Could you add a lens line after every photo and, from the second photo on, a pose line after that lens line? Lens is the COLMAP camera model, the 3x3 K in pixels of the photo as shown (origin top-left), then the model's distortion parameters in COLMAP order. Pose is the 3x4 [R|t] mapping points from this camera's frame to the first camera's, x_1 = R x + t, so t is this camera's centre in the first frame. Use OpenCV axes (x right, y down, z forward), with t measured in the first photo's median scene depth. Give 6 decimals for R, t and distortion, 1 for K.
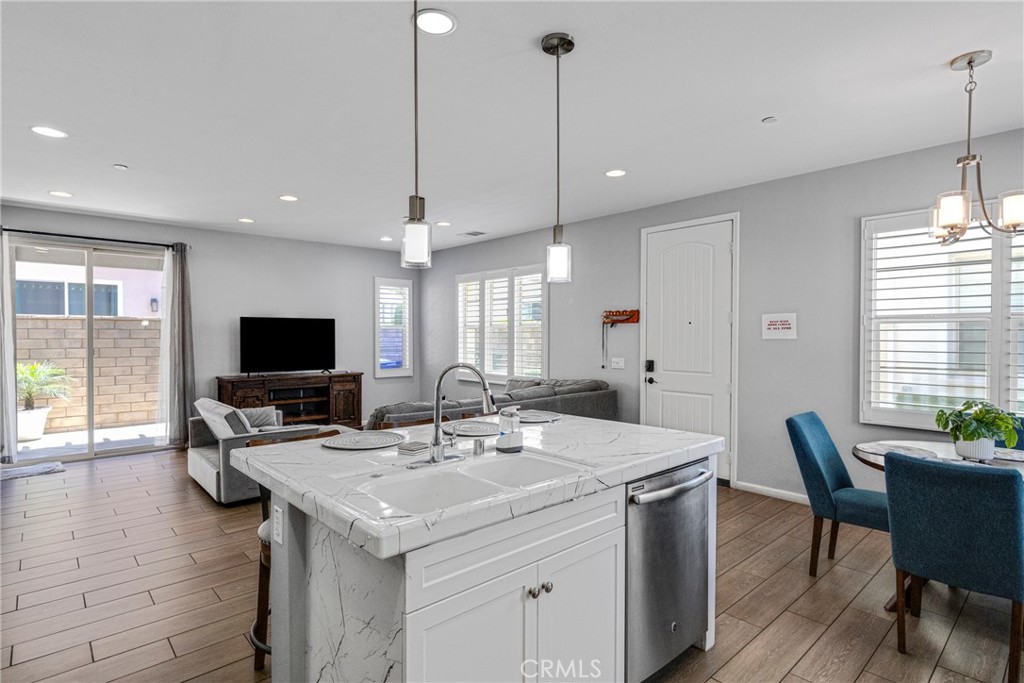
lens RADIAL K [[524.3, 0, 496.7], [0, 524.3, 338.7], [0, 0, 1]] dist [-0.001065, 0.000928]
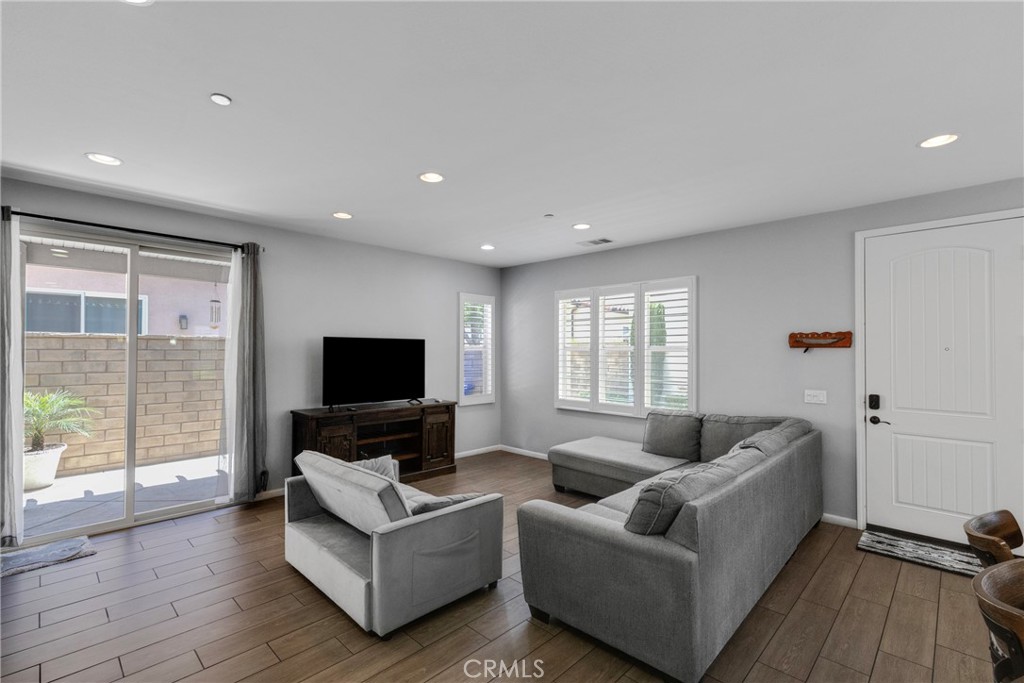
lens RADIAL K [[463.1, 0, 507.5], [0, 463.1, 343.6], [0, 0, 1]] dist [0.009320, -0.001614]
pose [[0.997567, 0.004548, 0.069570, -0.248181], [-0.002829, 0.999689, -0.024794, -0.013857], [-0.069662, 0.024537, 0.997269, 0.256996]]
